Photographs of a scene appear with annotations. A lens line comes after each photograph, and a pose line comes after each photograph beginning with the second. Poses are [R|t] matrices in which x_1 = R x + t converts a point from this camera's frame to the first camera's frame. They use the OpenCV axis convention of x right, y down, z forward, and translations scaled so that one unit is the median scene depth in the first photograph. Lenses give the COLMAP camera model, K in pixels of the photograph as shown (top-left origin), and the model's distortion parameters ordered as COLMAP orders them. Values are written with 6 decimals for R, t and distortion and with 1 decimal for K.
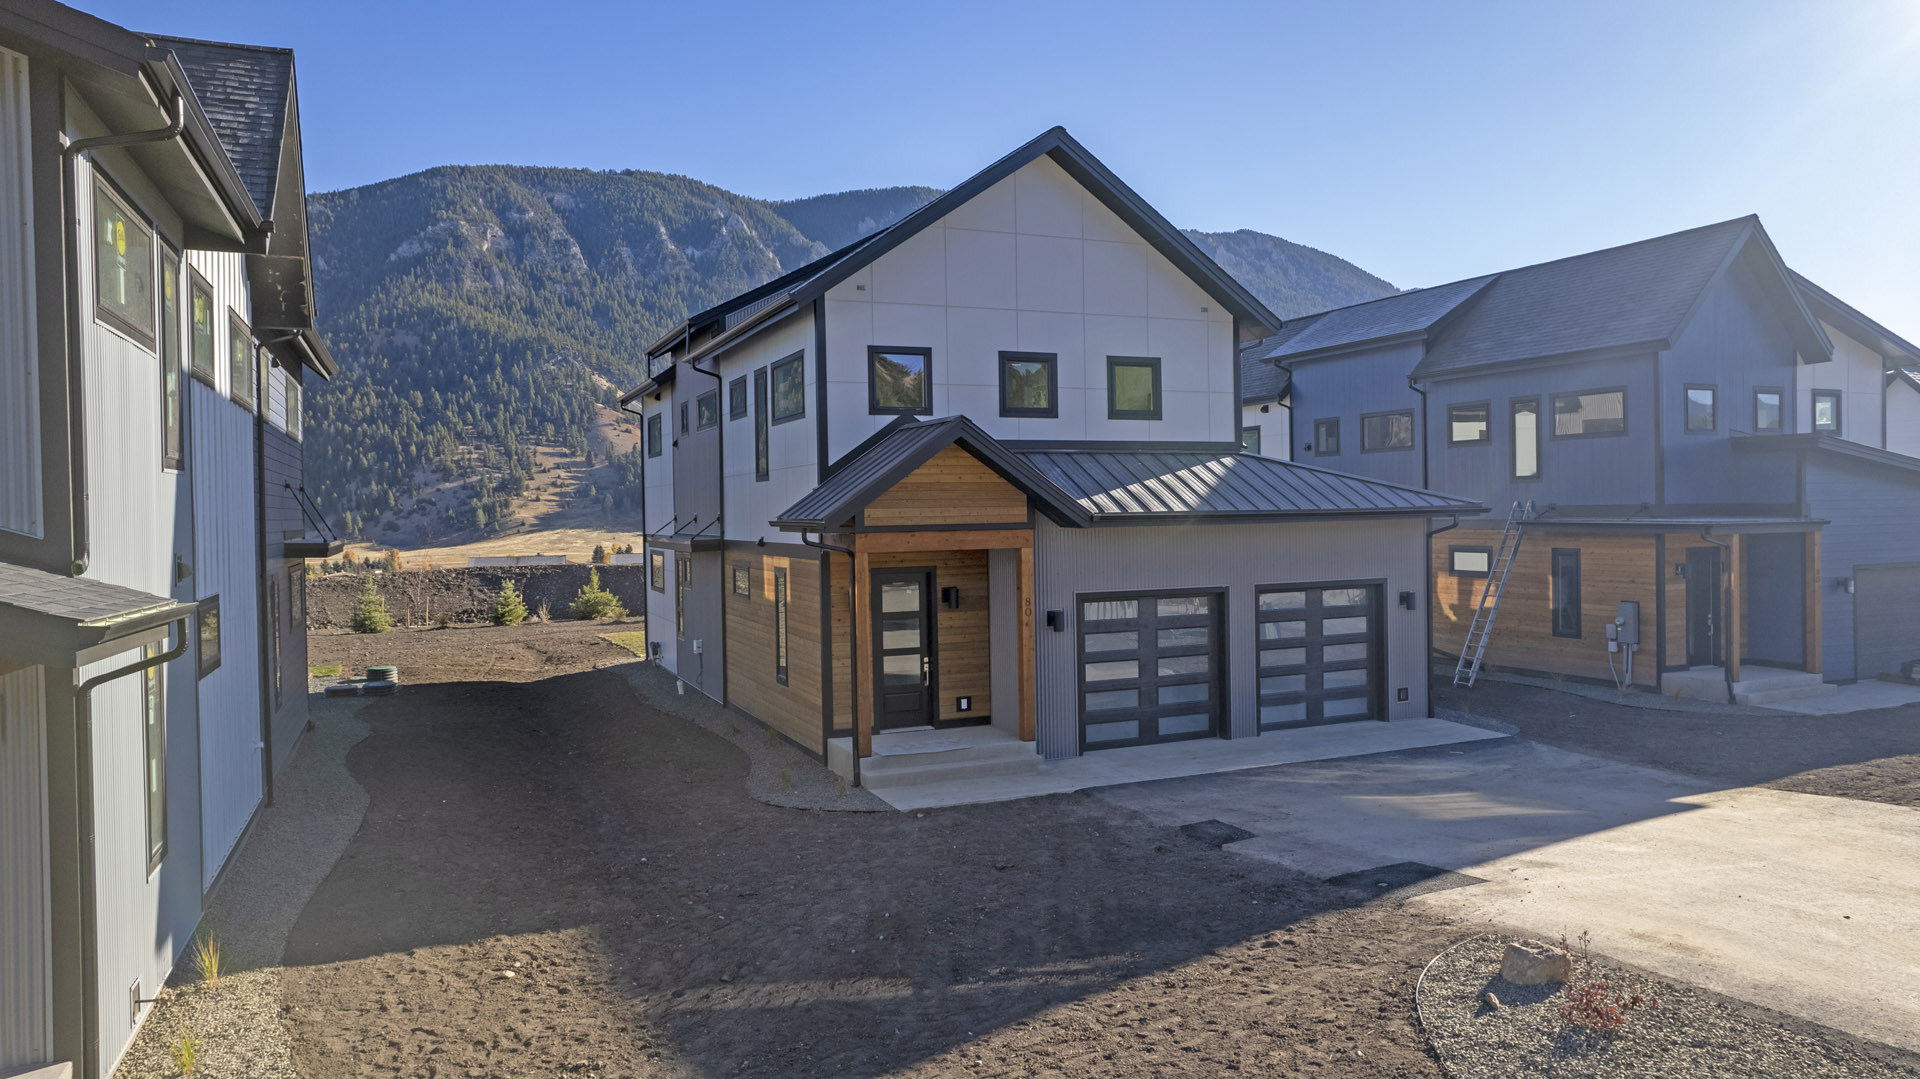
lens RADIAL K [[1183.1, 0, 948.7], [0, 1183.1, 541.0], [0, 0, 1]] dist [-0.055556, 0.048420]
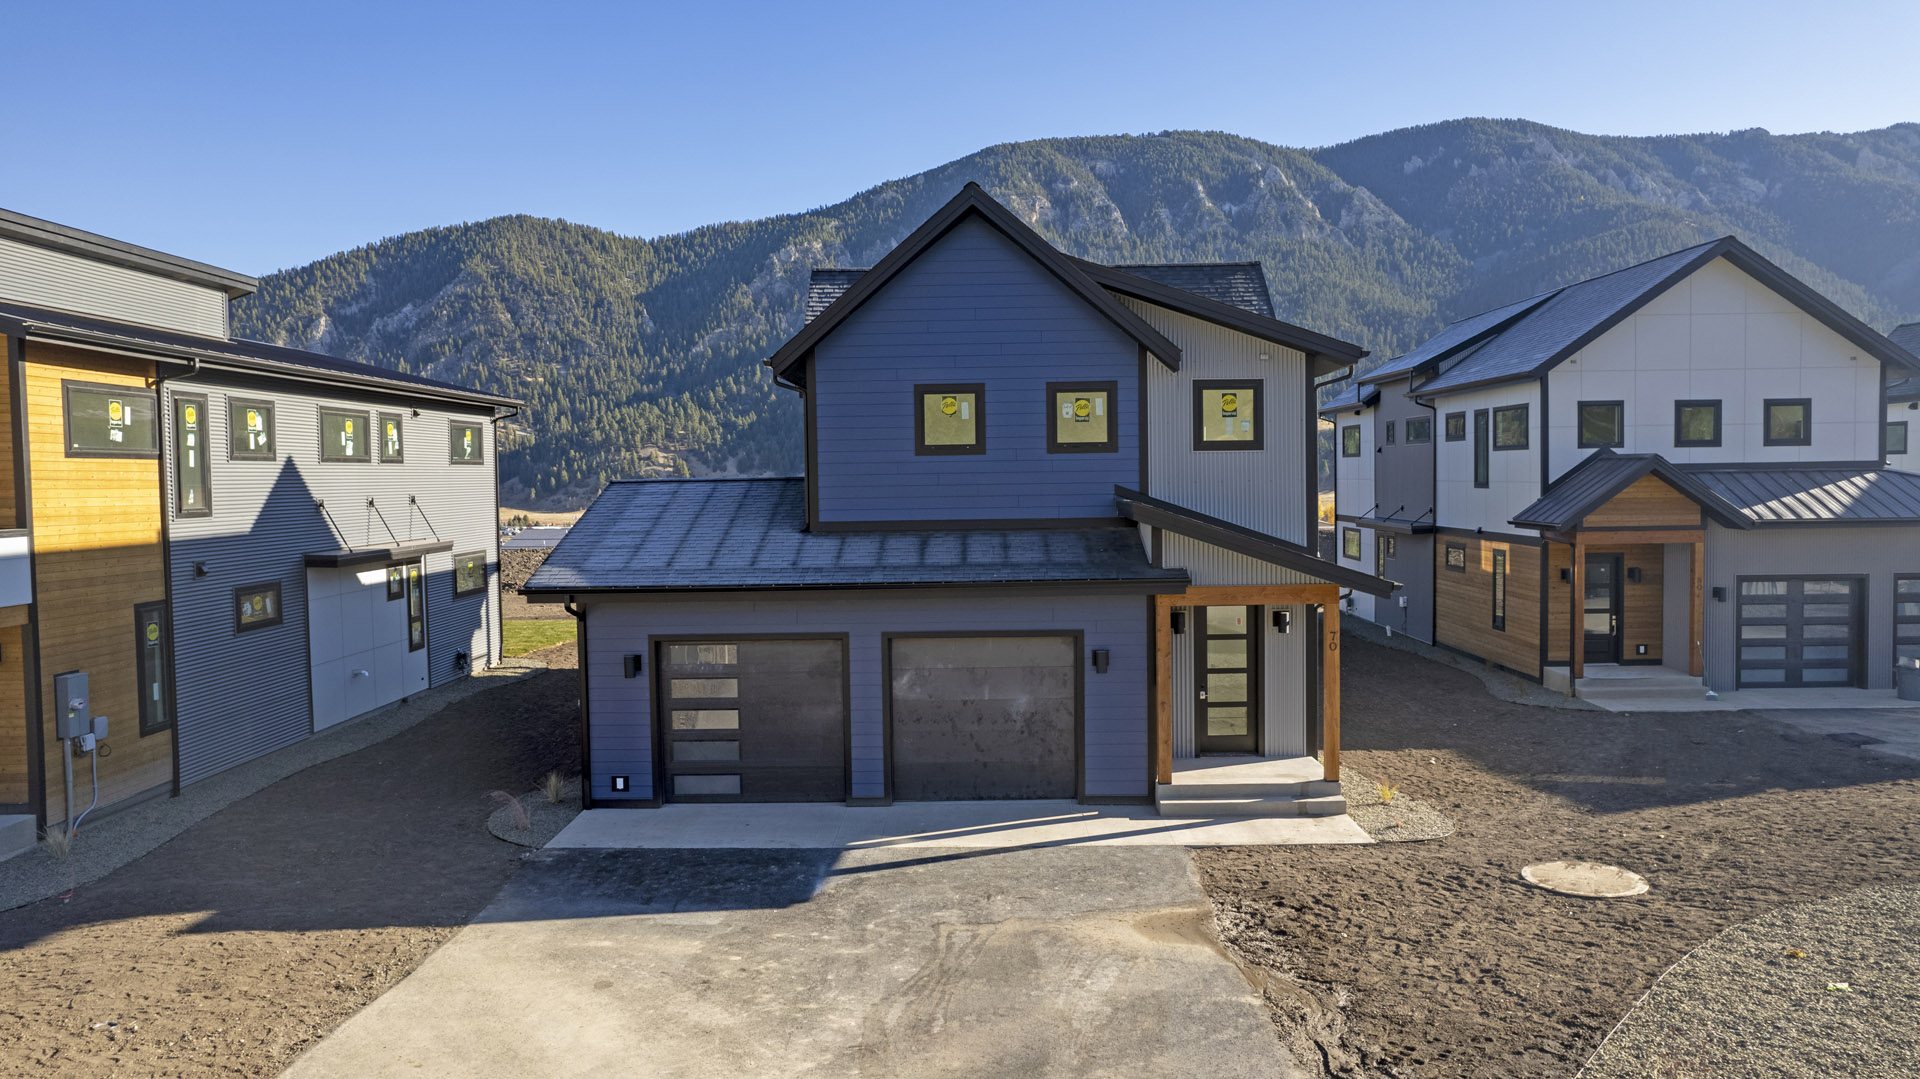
lens RADIAL K [[1183.1, 0, 986.4], [0, 1183.1, 531.0], [0, 0, 1]] dist [-0.055556, 0.048420]
pose [[0.916089, 0.021396, -0.400405, -0.131469], [-0.009762, 0.999469, 0.031072, -0.035898], [0.400857, -0.024556, 0.915811, -0.527012]]
